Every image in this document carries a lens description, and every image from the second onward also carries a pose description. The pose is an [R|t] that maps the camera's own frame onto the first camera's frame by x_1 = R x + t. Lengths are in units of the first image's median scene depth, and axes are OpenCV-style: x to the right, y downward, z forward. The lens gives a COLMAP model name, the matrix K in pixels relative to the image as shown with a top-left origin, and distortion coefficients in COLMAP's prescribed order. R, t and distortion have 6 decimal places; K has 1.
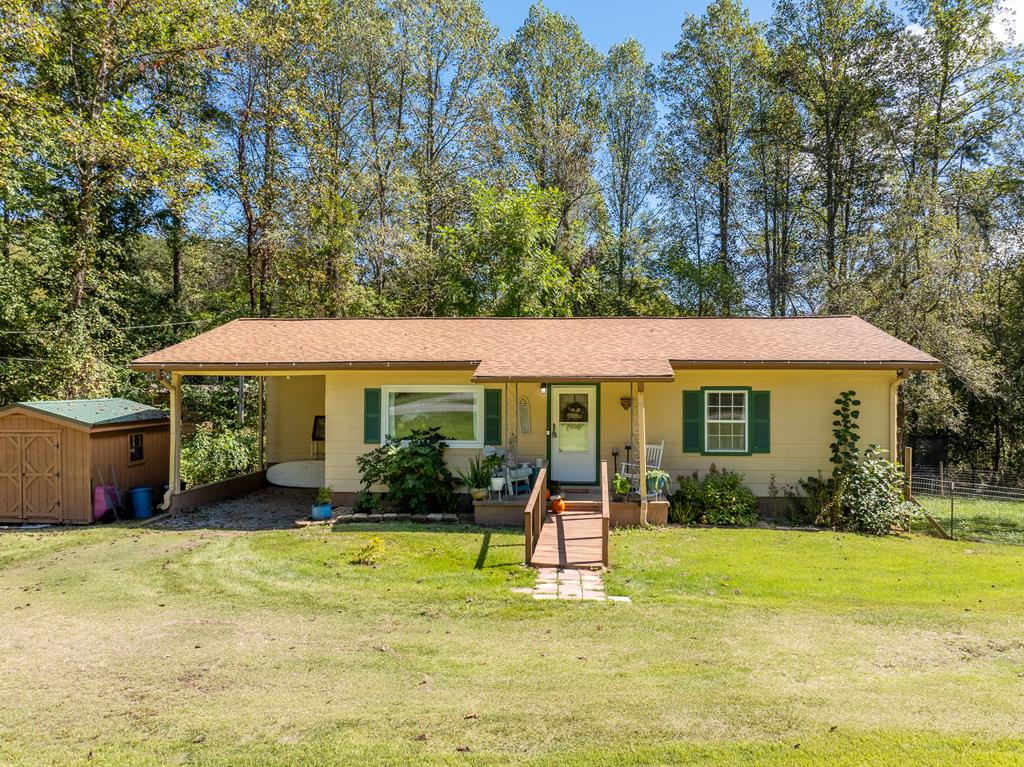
lens RADIAL K [[719.3, 0, 515.6], [0, 719.3, 381.5], [0, 0, 1]] dist [-0.042340, 0.002814]
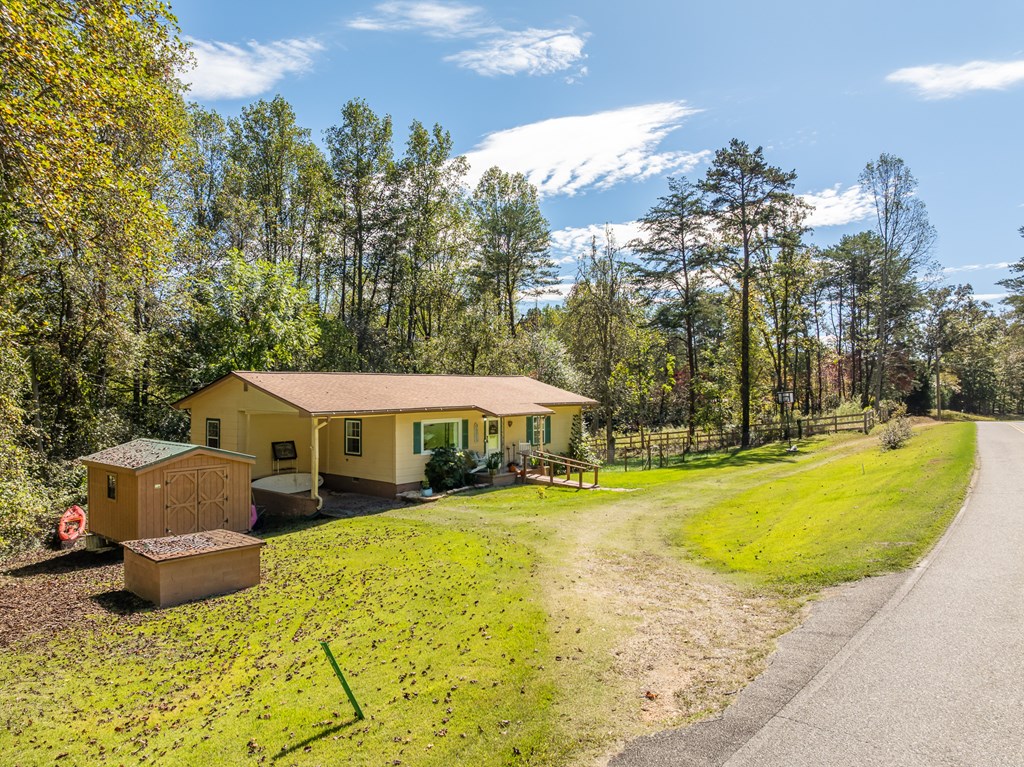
lens RADIAL K [[719.3, 0, 515.6], [0, 719.3, 381.5], [0, 0, 1]] dist [-0.042340, 0.002814]
pose [[0.568664, 0.002083, 0.822568, -1.428920], [-0.000598, 0.999998, -0.002119, -0.081950], [-0.822570, 0.000713, 0.568663, -0.187836]]
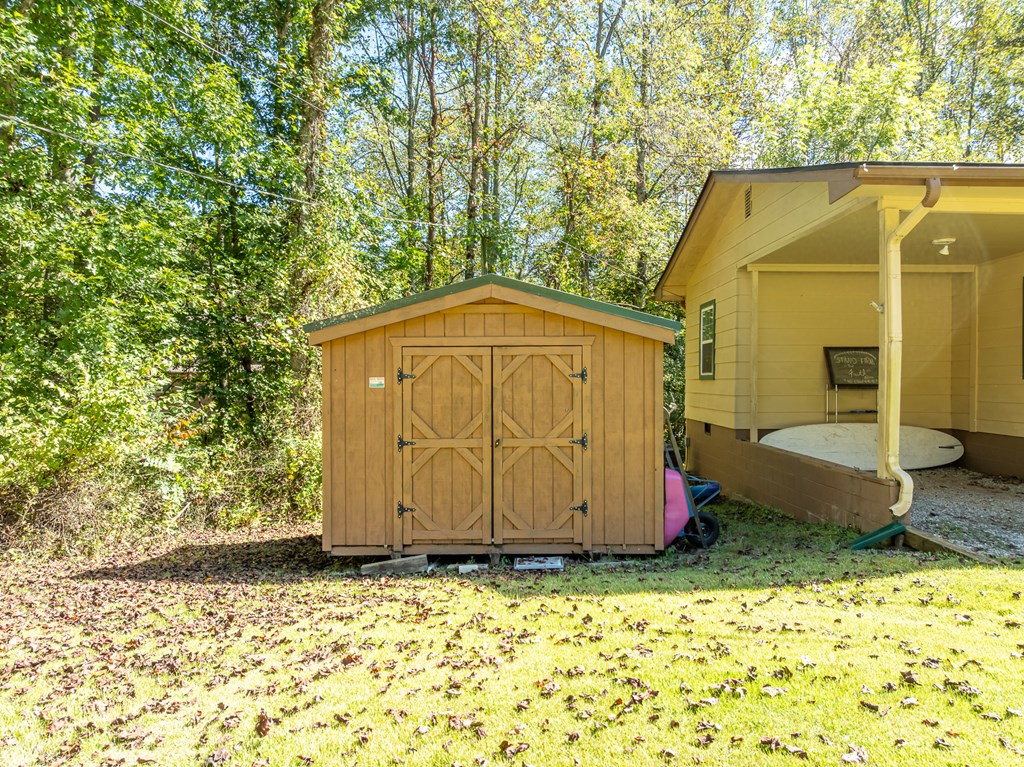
lens RADIAL K [[719.3, 0, 515.6], [0, 719.3, 381.5], [0, 0, 1]] dist [-0.042340, 0.002814]
pose [[0.996643, 0.001632, 0.081853, -0.725524], [-0.002084, 0.999983, 0.005430, 0.092662], [-0.081843, -0.005582, 0.996630, 0.564113]]
